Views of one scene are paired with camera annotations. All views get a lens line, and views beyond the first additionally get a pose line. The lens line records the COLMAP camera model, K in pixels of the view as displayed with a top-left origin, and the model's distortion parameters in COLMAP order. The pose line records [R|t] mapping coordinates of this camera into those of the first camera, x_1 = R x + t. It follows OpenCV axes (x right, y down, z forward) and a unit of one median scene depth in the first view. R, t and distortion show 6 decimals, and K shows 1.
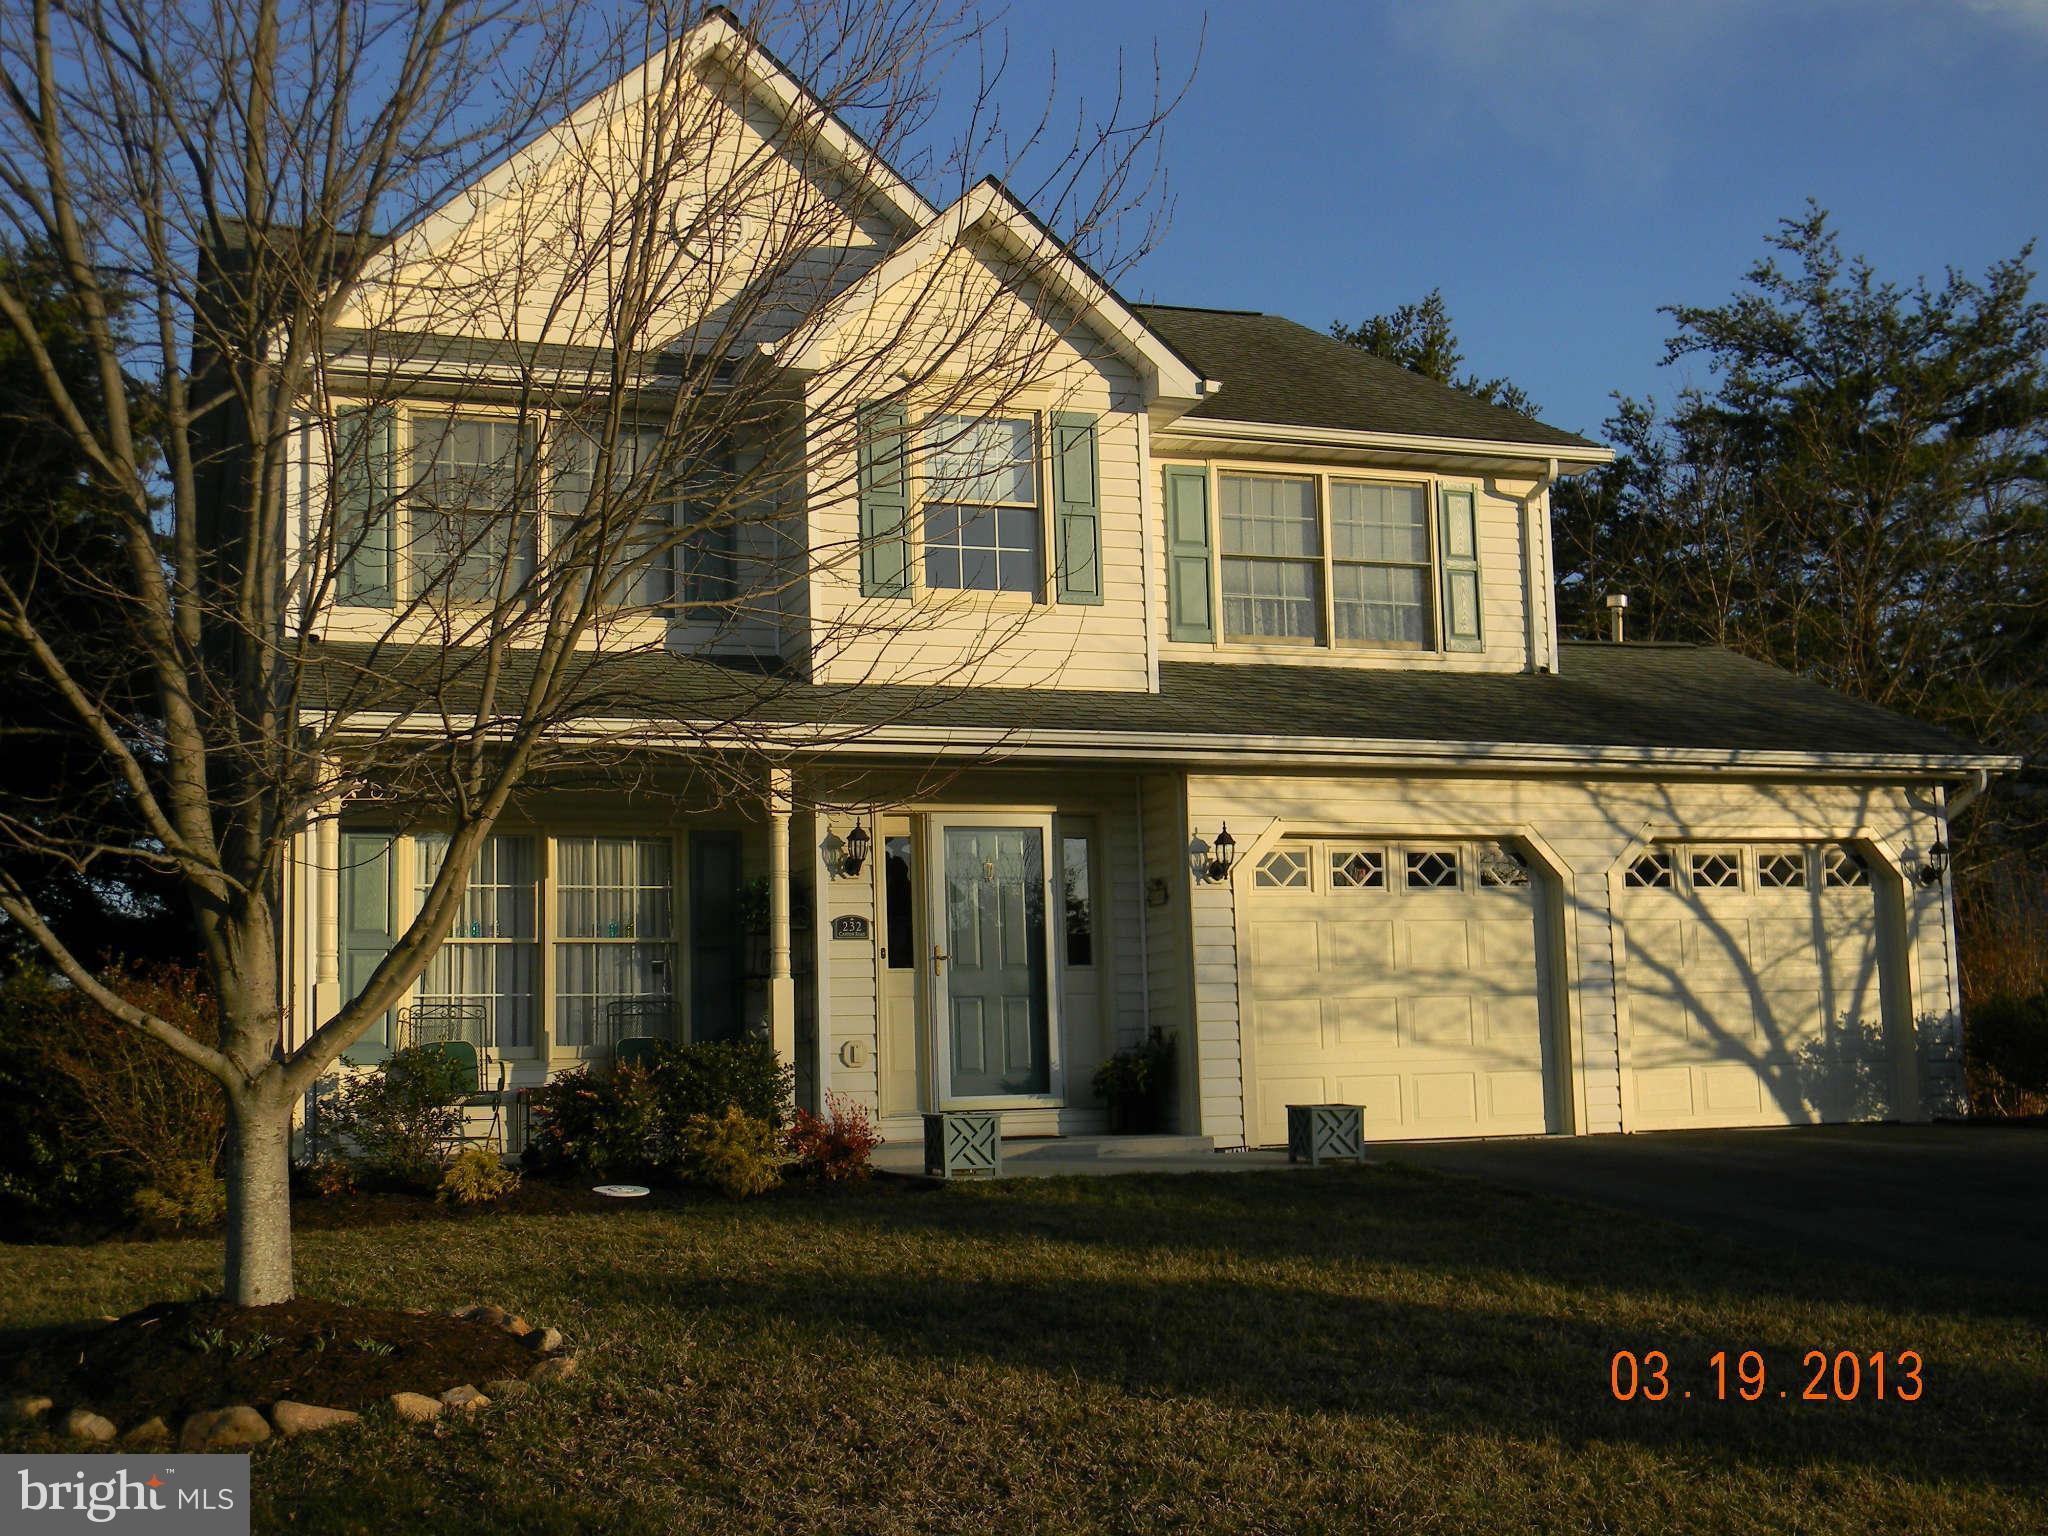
lens RADIAL K [[1644.7, 0, 1008.4], [0, 1644.7, 793.9], [0, 0, 1]] dist [0.001457, -0.006378]
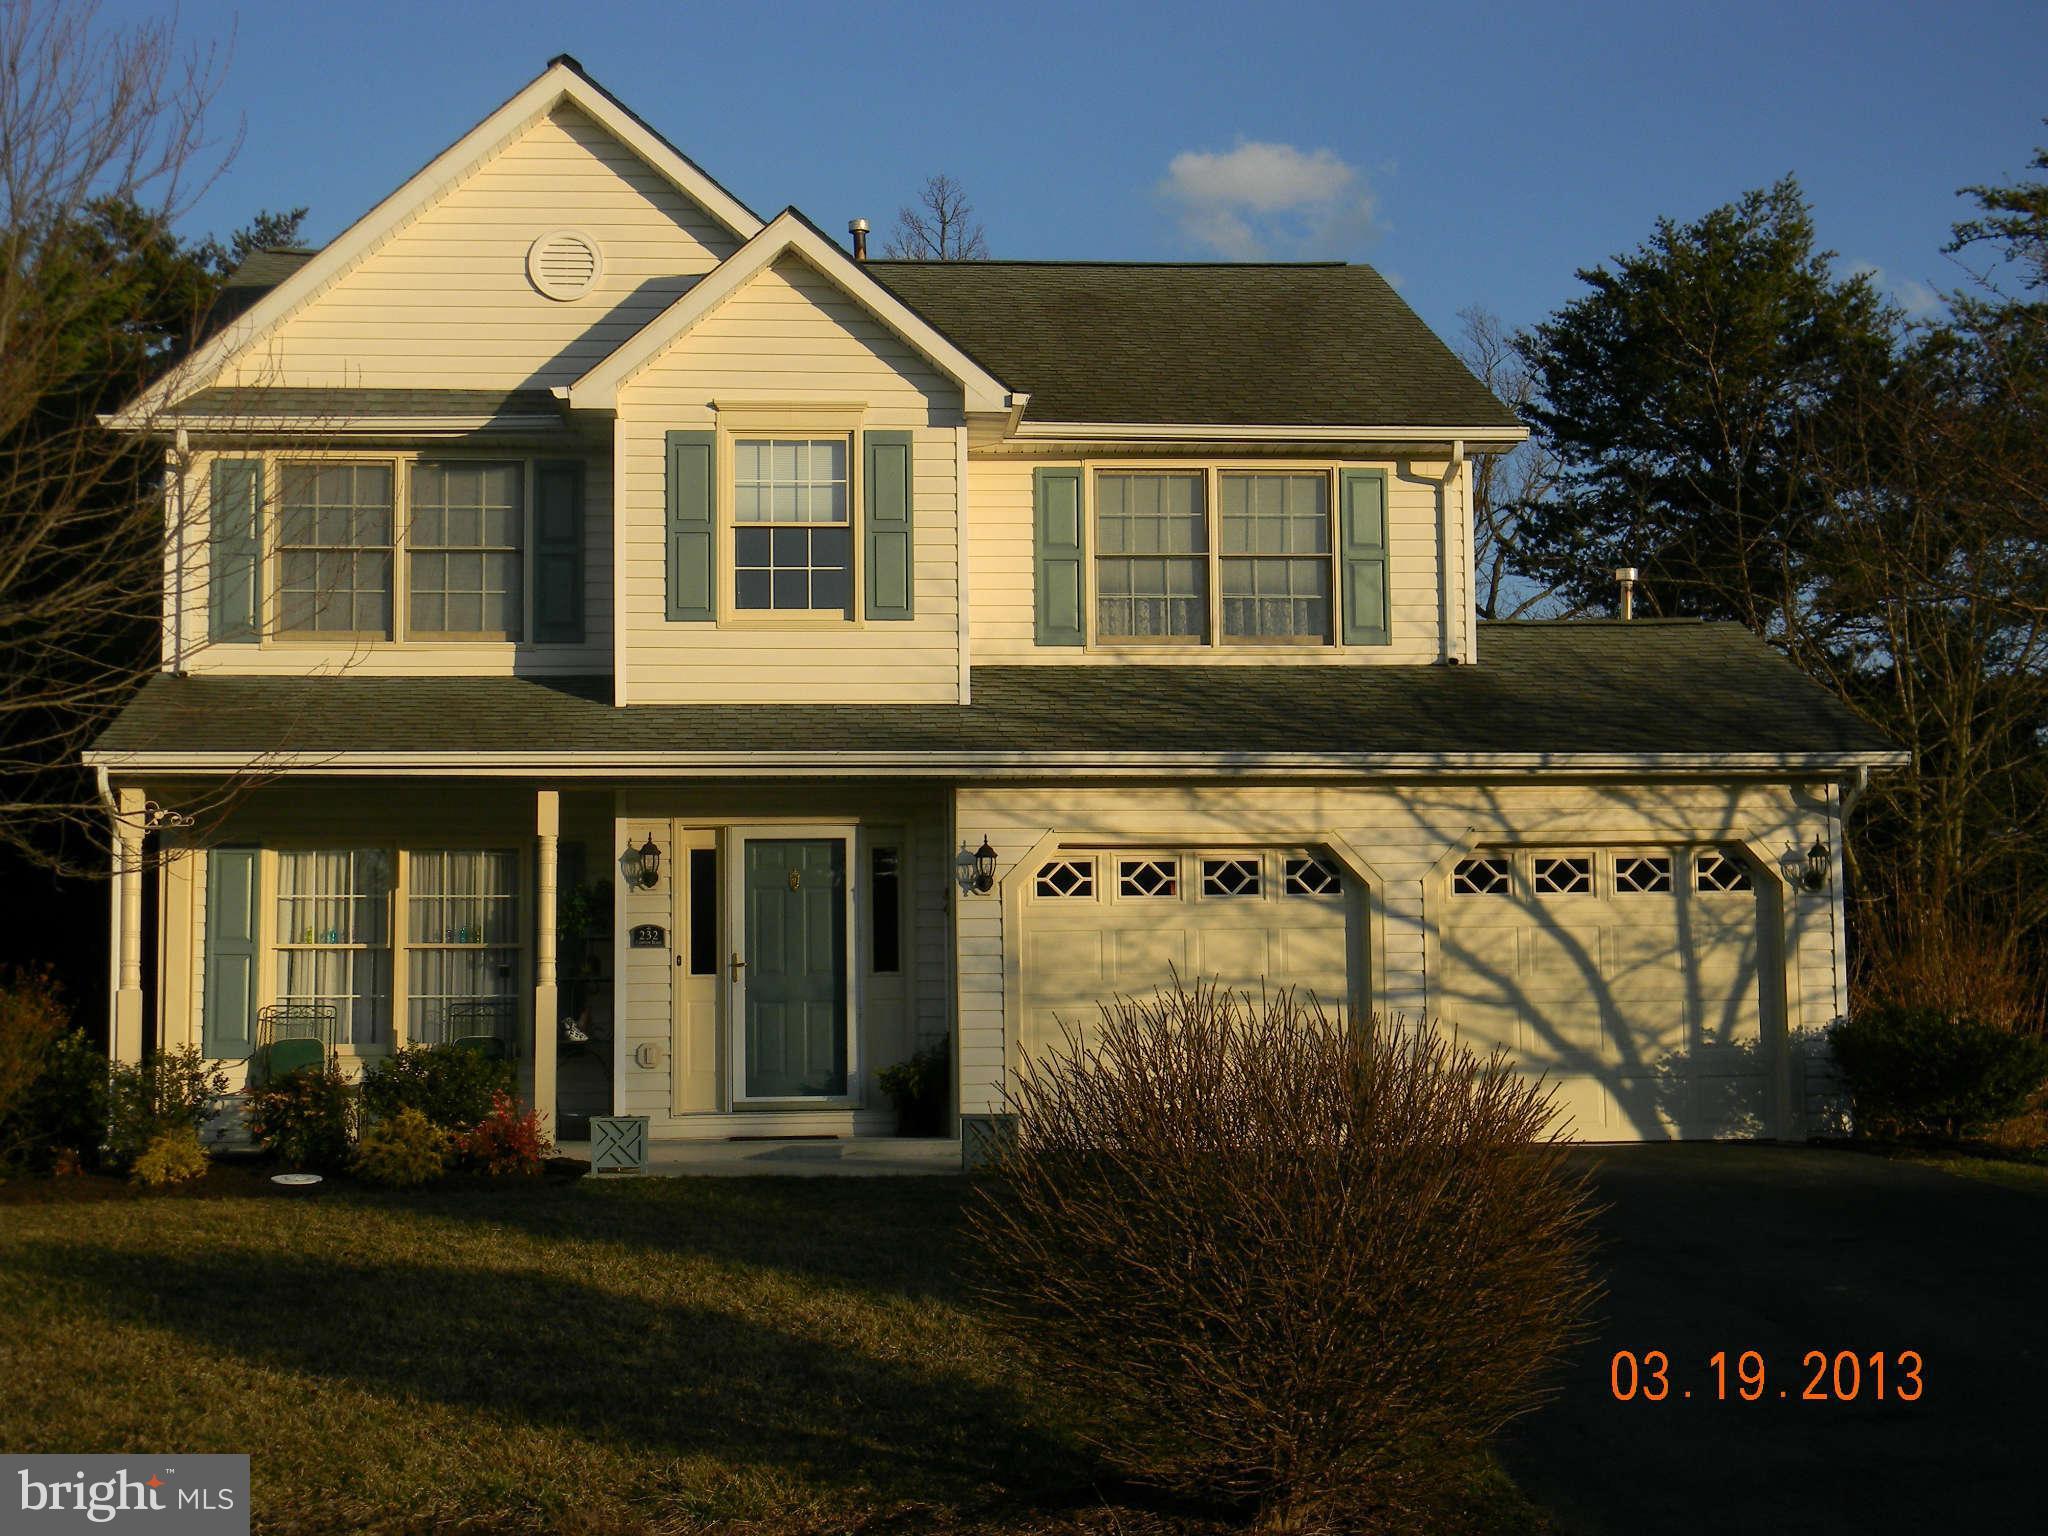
lens RADIAL K [[1771.8, 0, 1023.6], [0, 1771.8, 791.7], [0, 0, 1]] dist [-0.006050, -0.004937]
pose [[0.985708, -0.010628, -0.168125, 0.304214], [0.014089, 0.999712, 0.019407, -0.027799], [0.167870, -0.021498, 0.985575, -0.074427]]
